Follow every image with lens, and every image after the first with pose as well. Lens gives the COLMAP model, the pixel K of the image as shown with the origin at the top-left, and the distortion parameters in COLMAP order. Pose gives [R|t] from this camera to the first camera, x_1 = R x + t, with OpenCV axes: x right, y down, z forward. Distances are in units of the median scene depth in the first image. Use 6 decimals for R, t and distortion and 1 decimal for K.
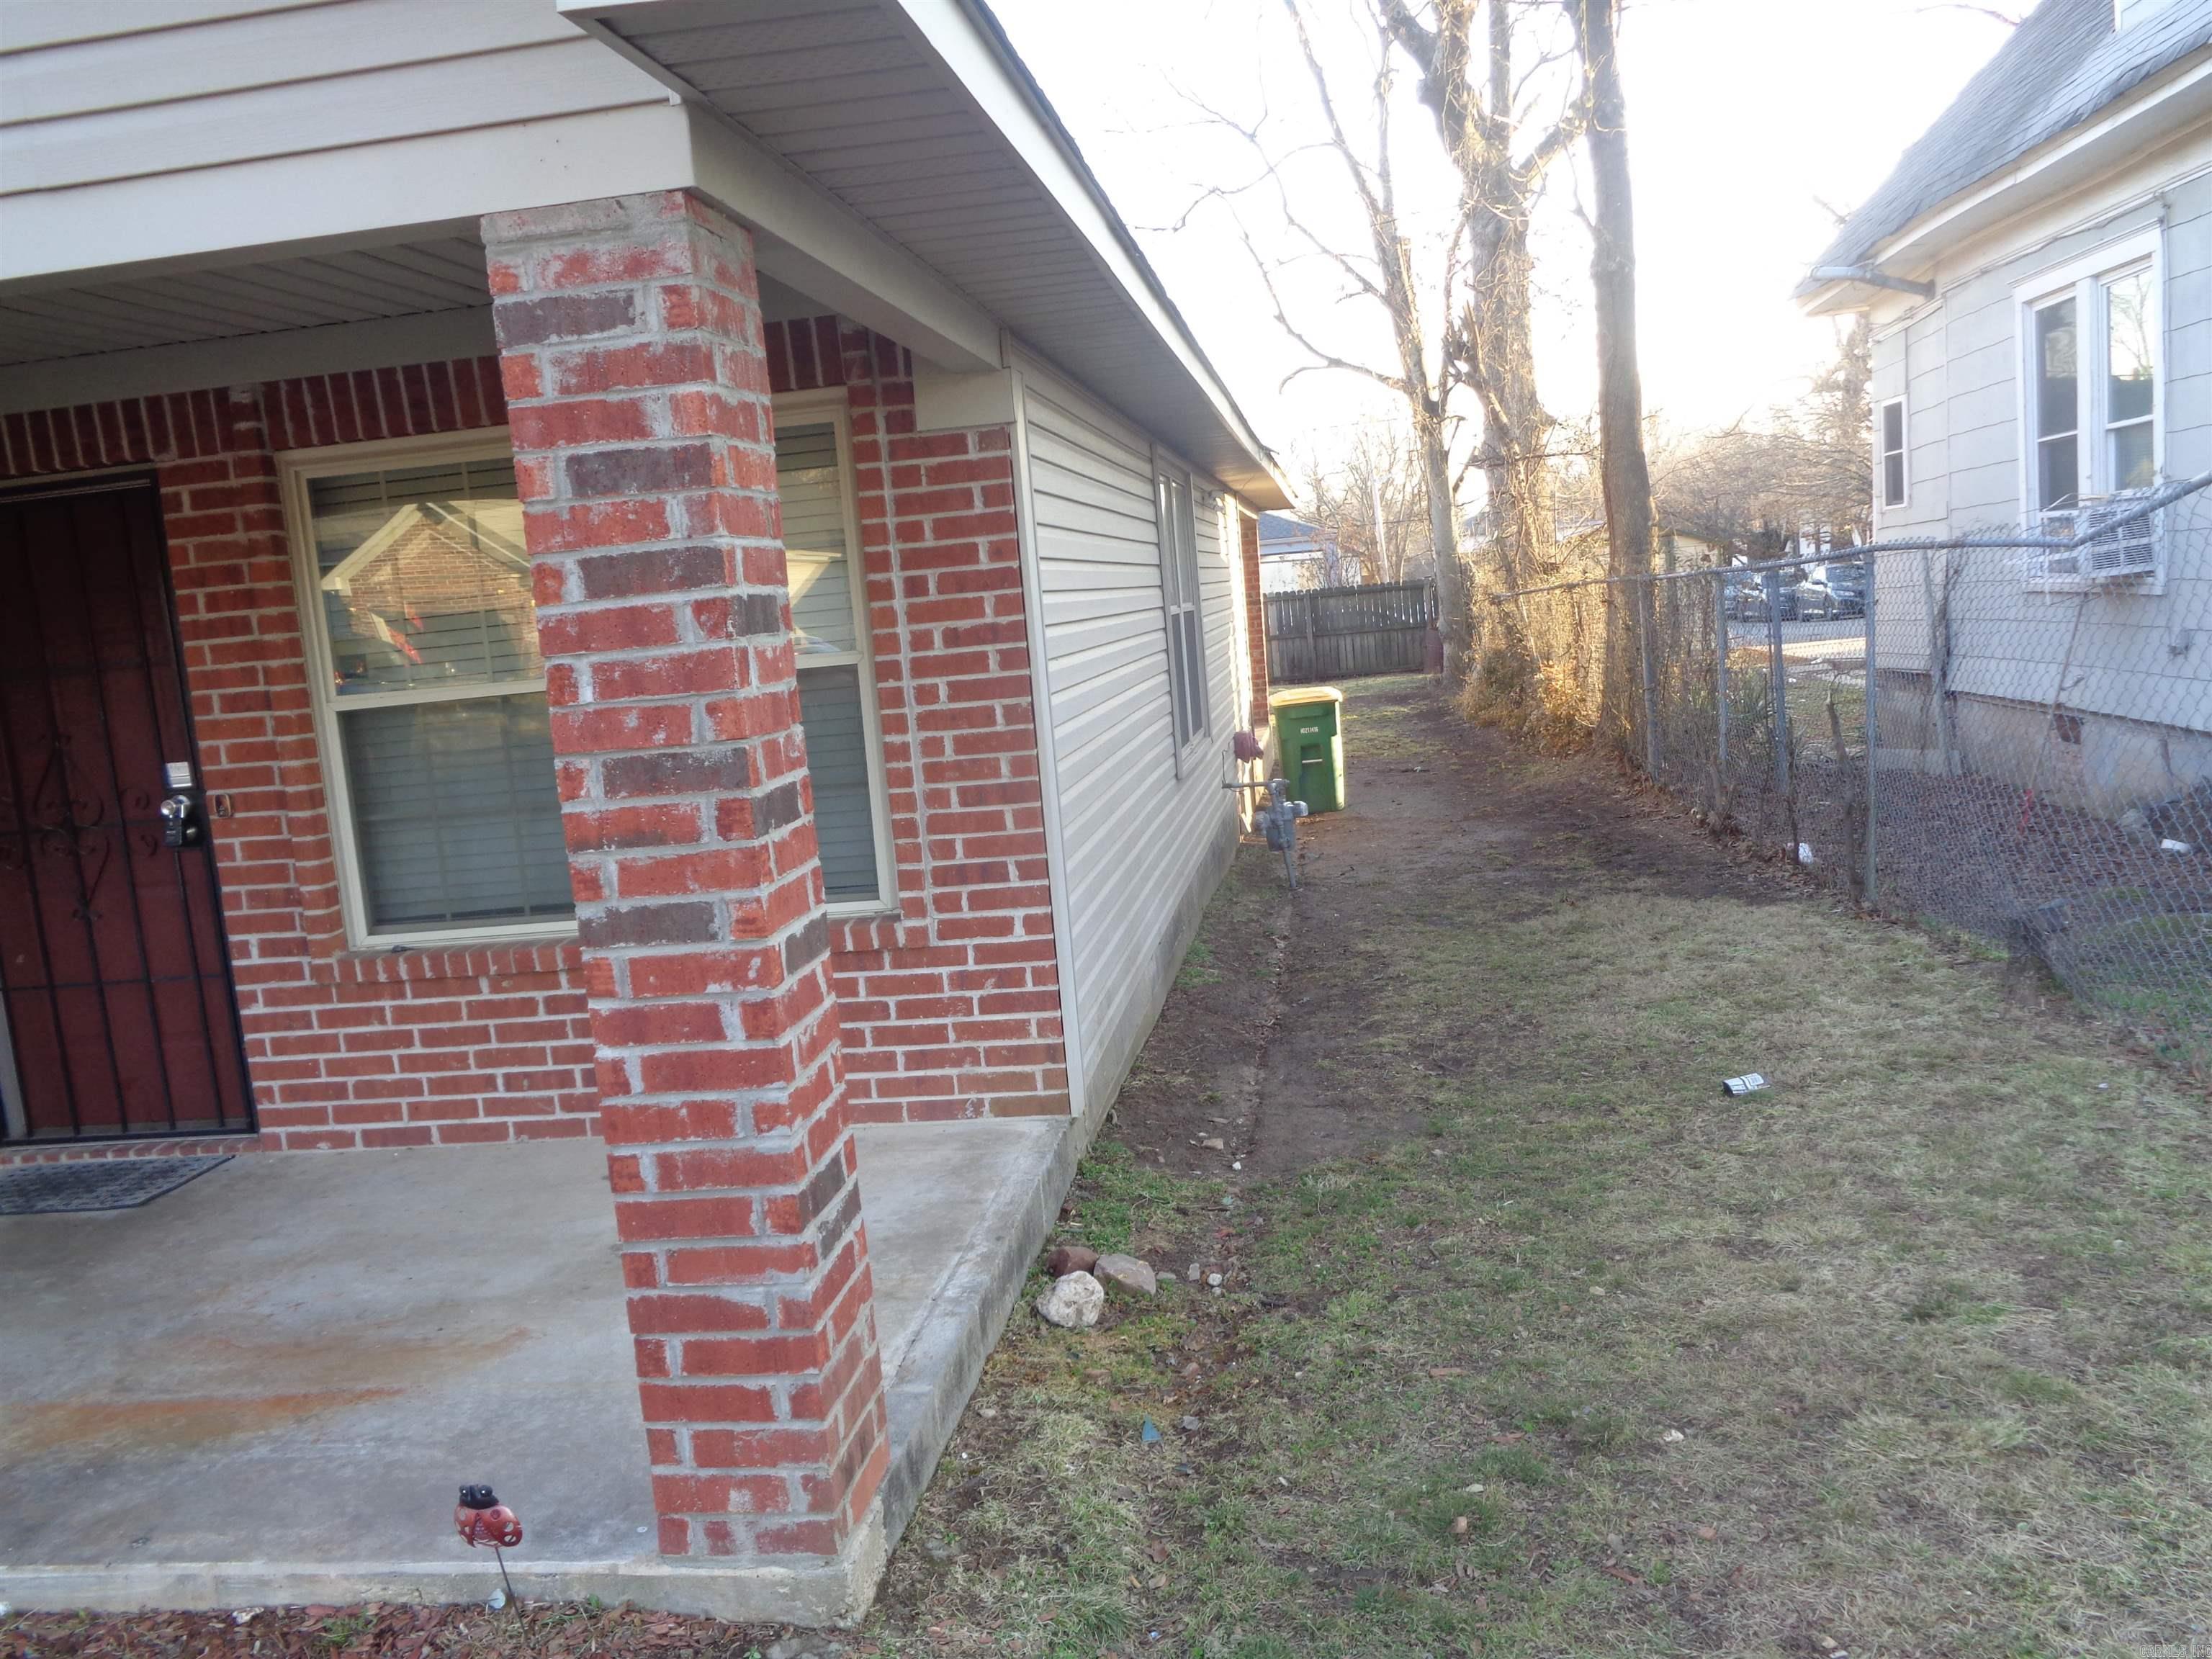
lens RADIAL K [[1742.3, 0, 1059.8], [0, 1742.3, 820.8], [0, 0, 1]] dist [0.011821, 0.007620]
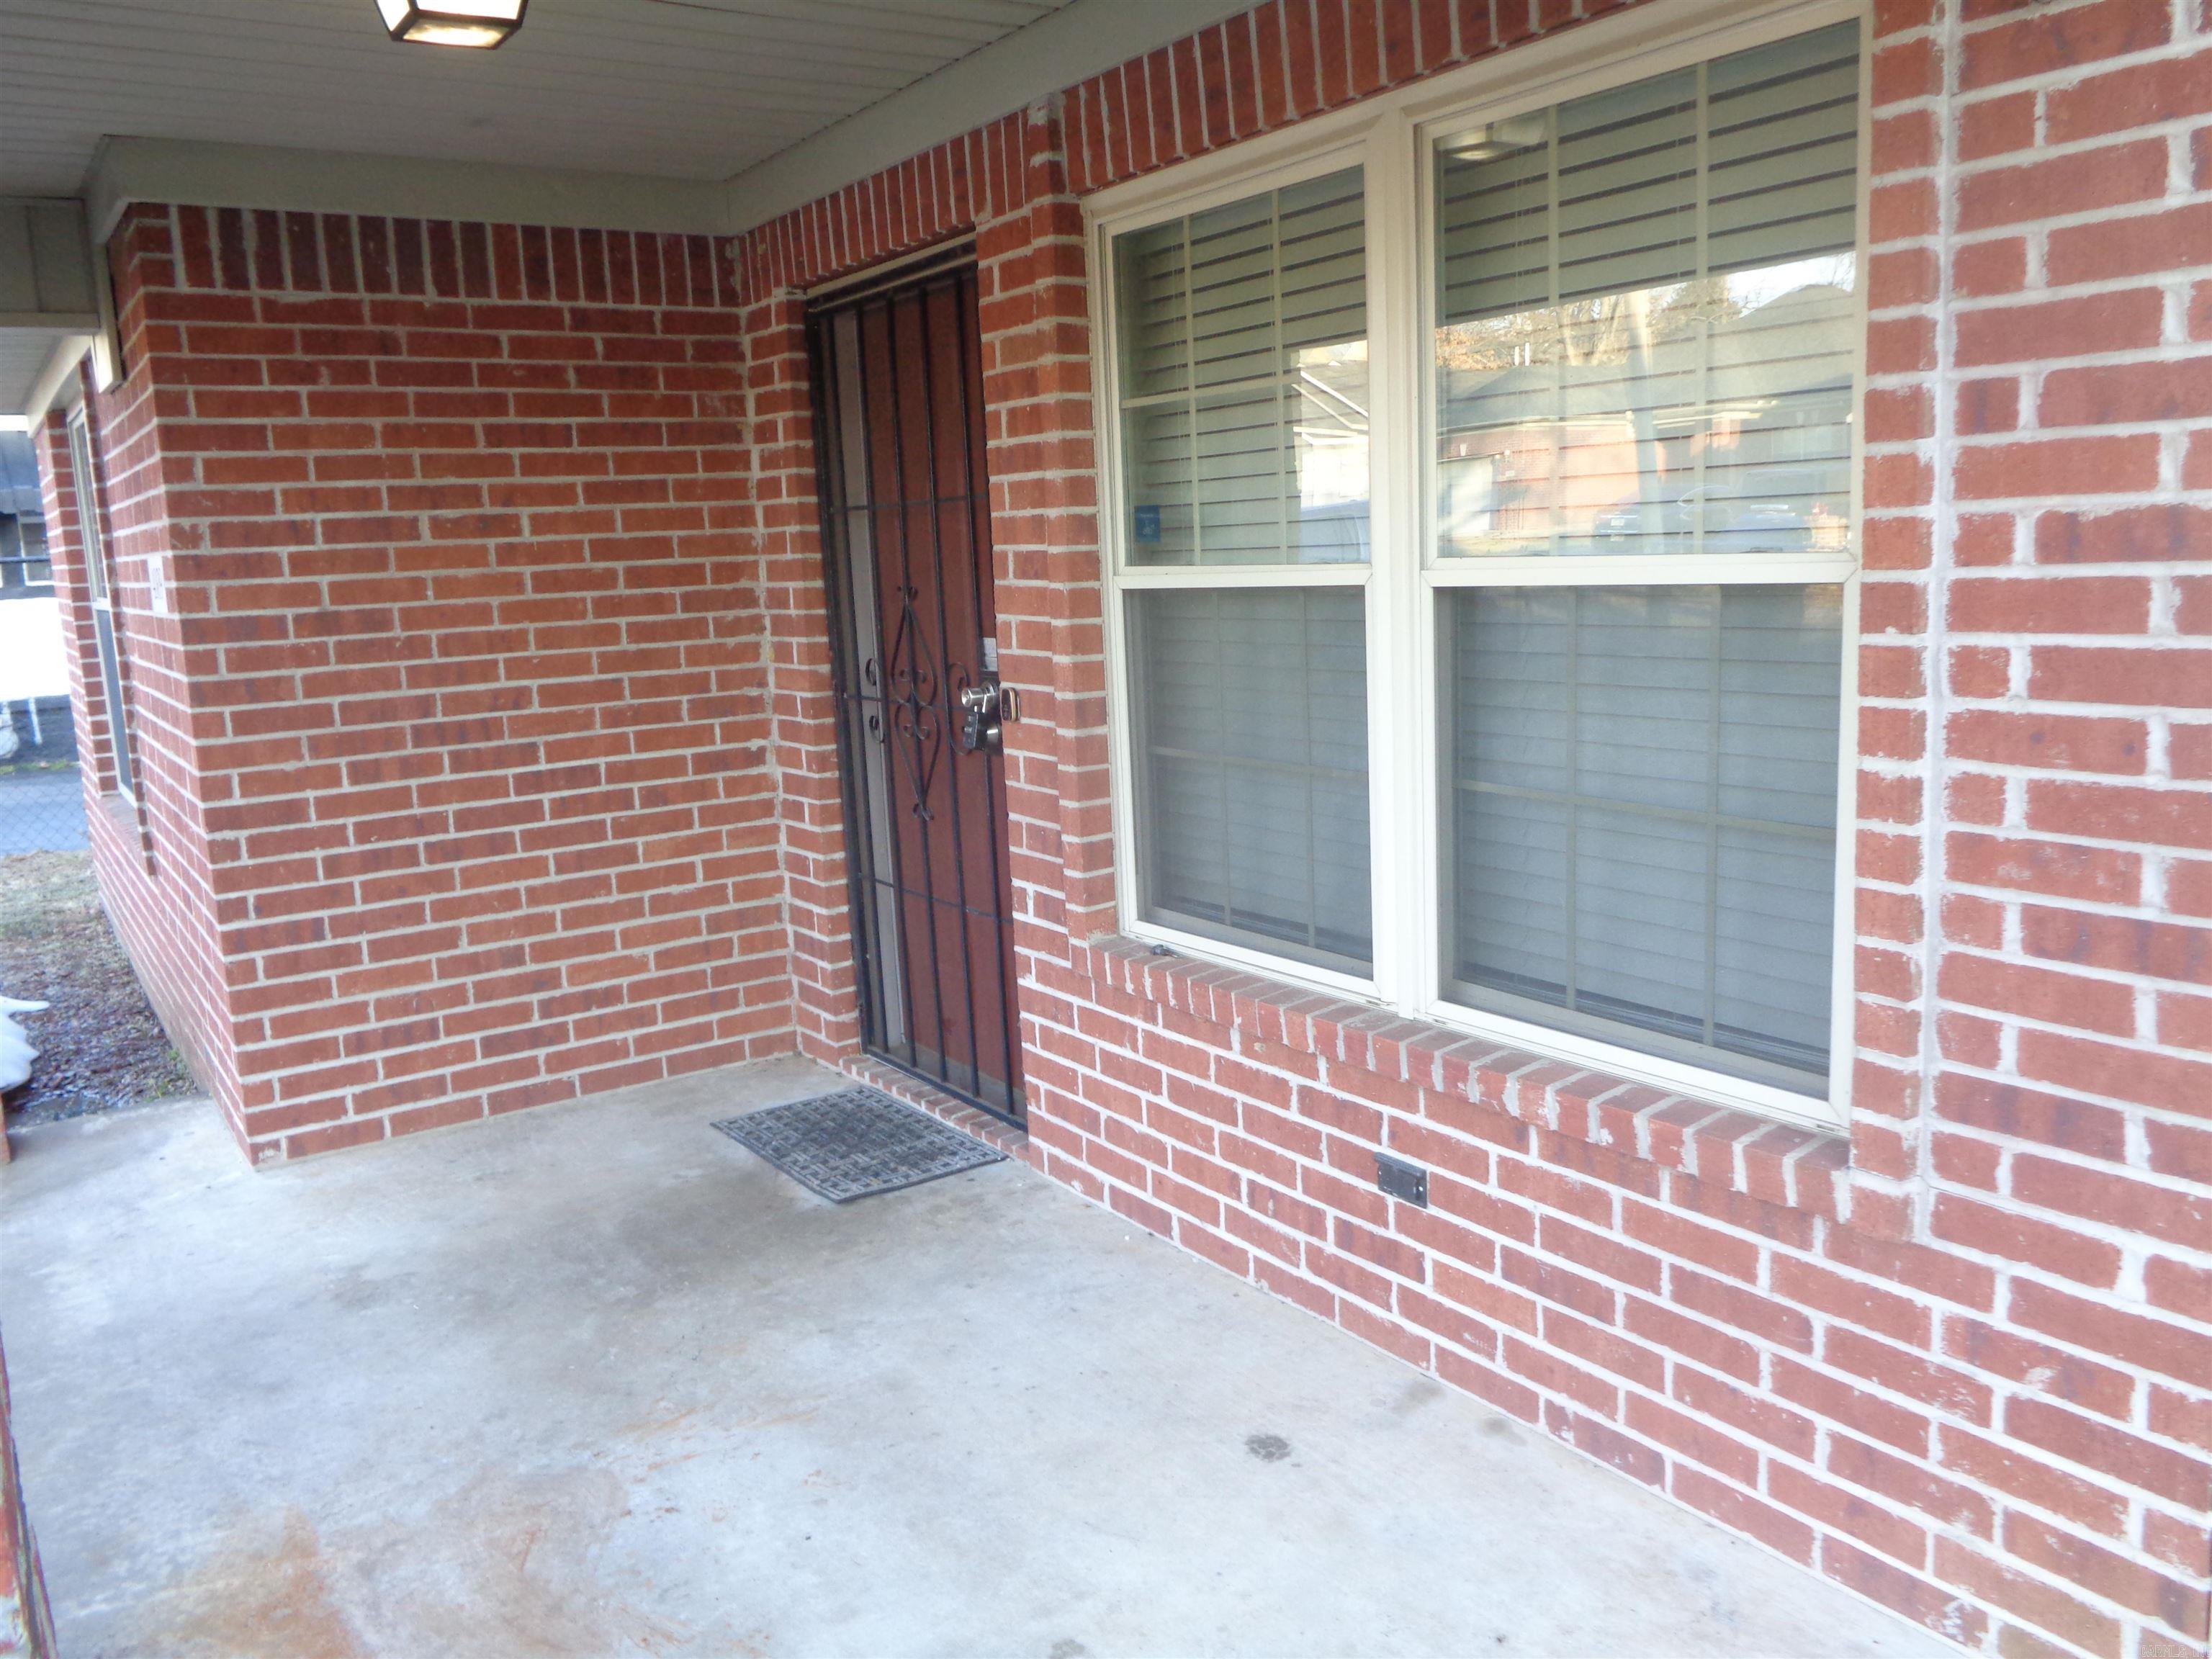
lens RADIAL K [[1727.9, 0, 1132.4], [0, 1727.9, 808.6], [0, 0, 1]] dist [-0.011144, -0.000636]
pose [[0.689951, 0.172629, -0.702970, 0.075675], [-0.110128, 0.984874, 0.133769, -0.071416], [0.715429, -0.014877, 0.698527, 0.557171]]
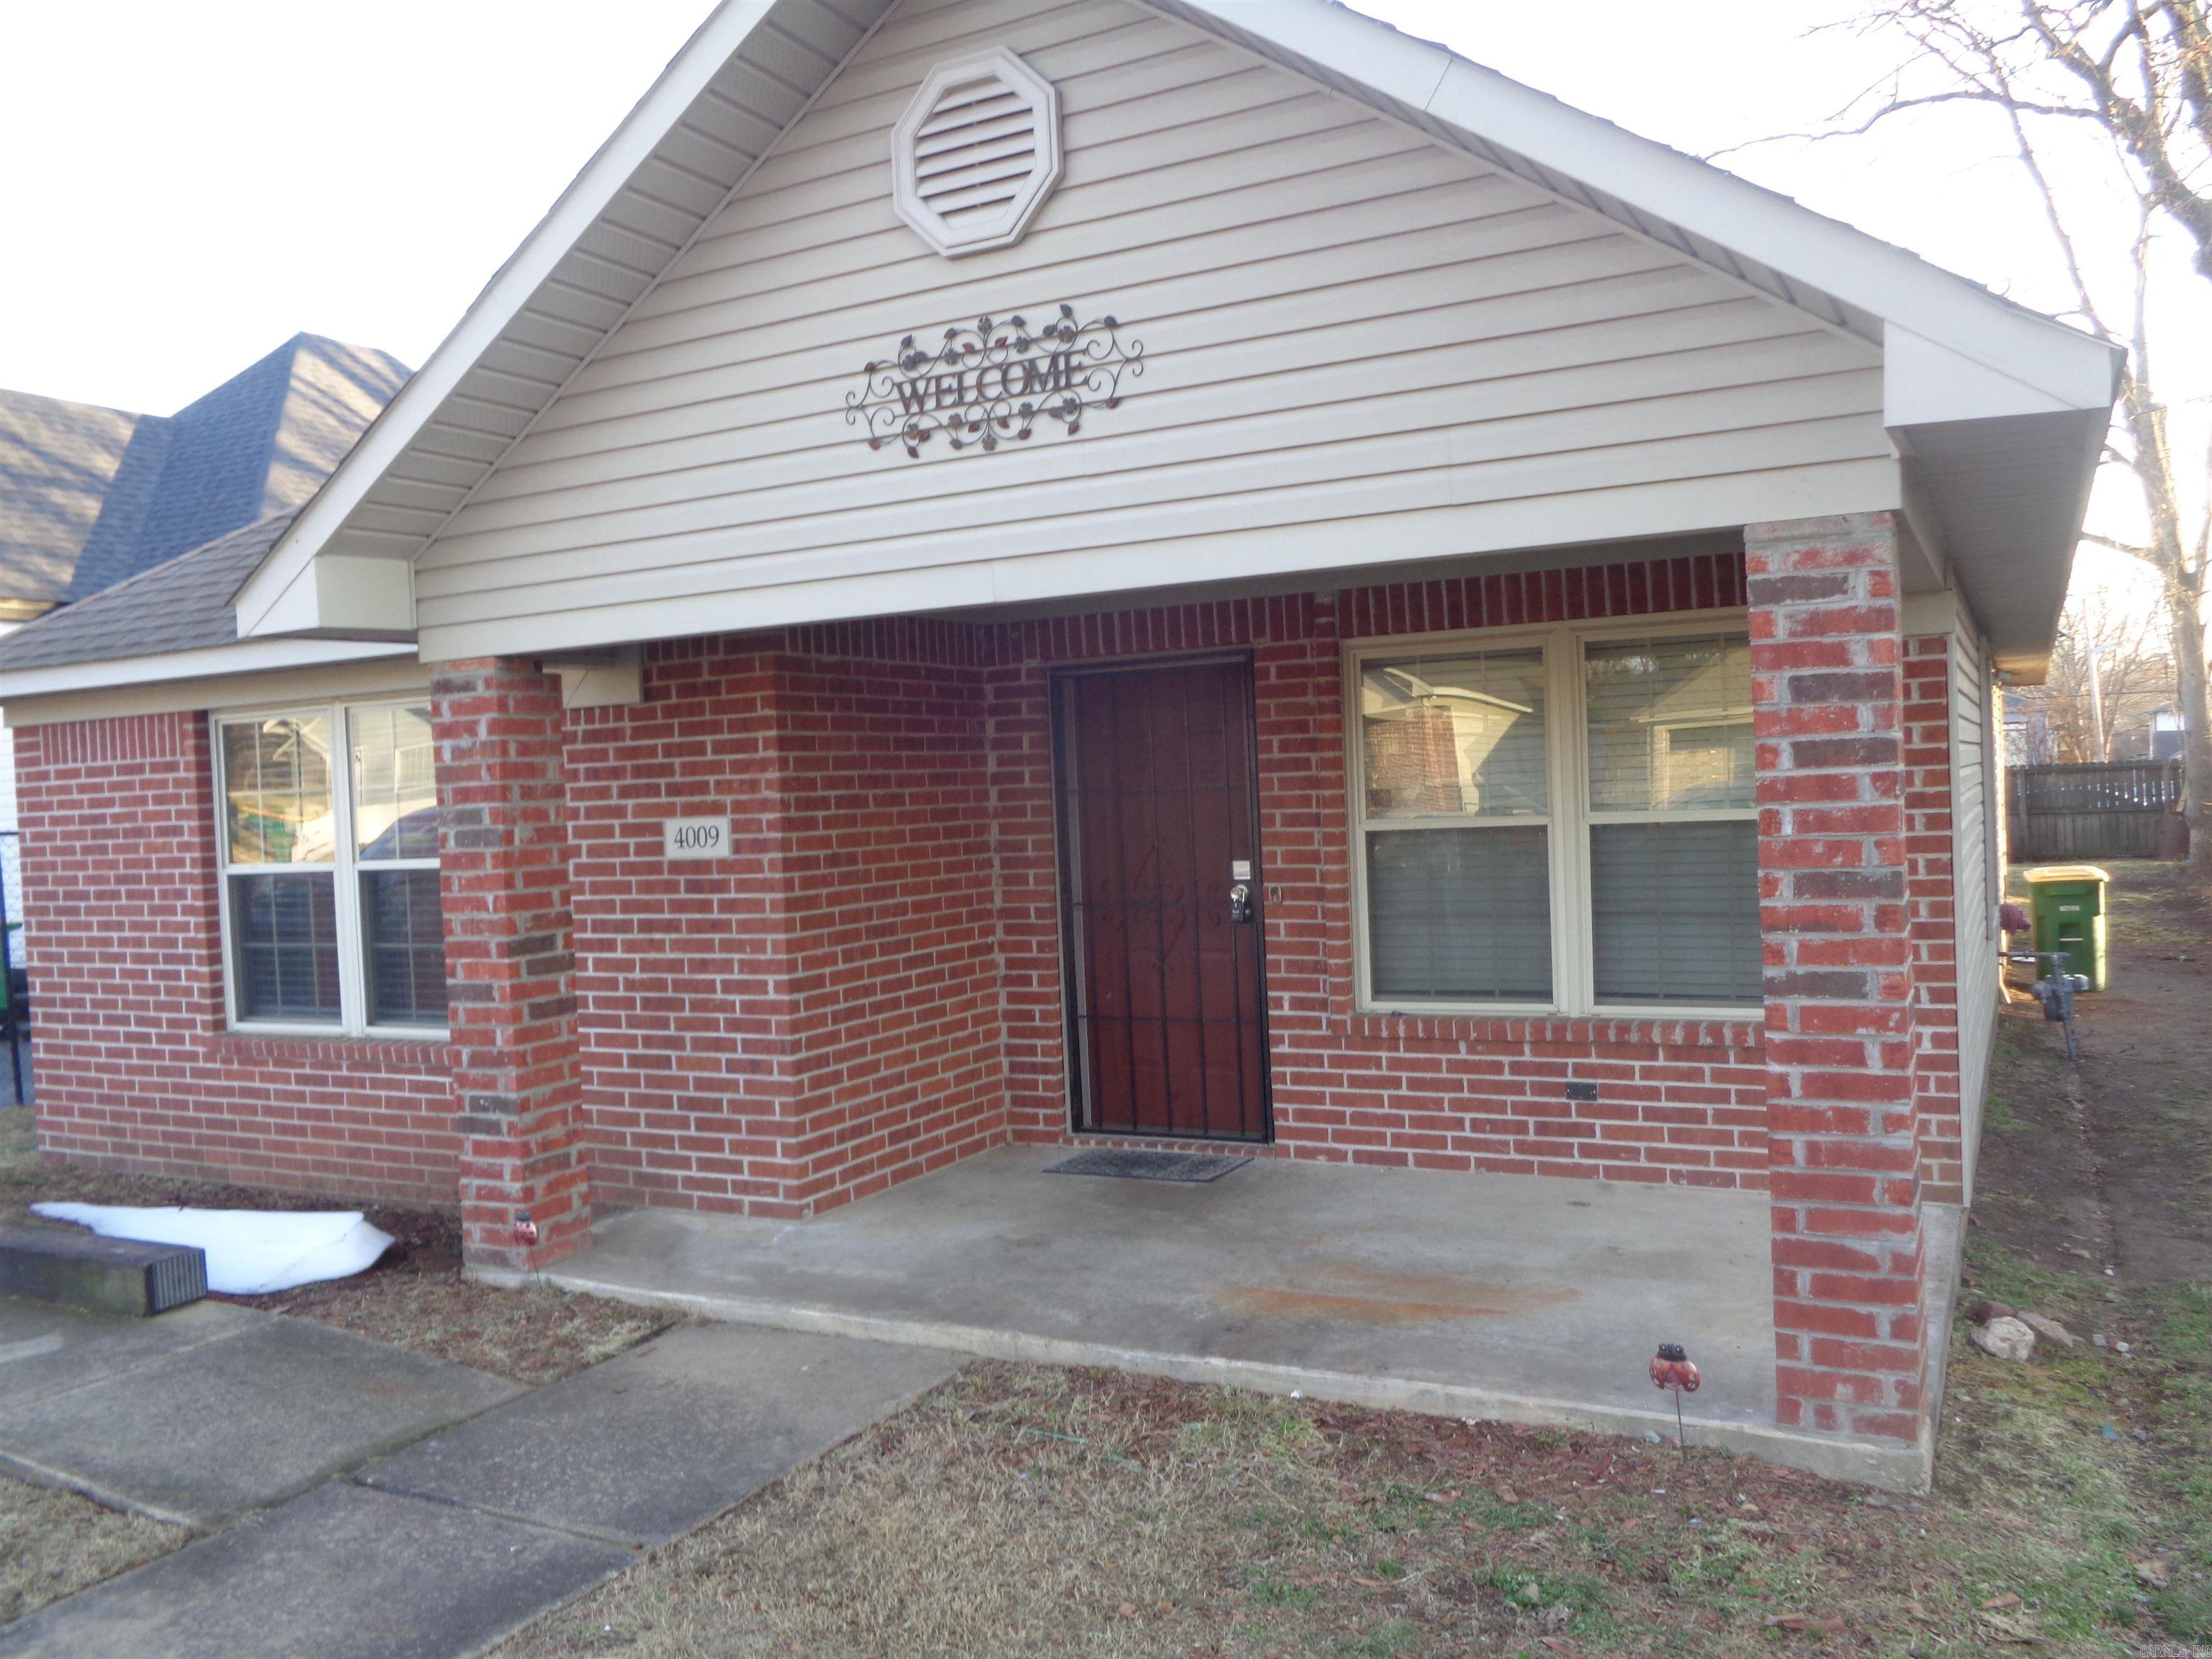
lens RADIAL K [[1724.7, 0, 1109.8], [0, 1724.7, 821.9], [0, 0, 1]] dist [-0.002879, 0.002356]
pose [[0.944765, 0.058559, -0.322476, -0.181120], [-0.085013, 0.994018, -0.068557, 0.039387], [0.316532, 0.092185, 0.944092, -0.322811]]
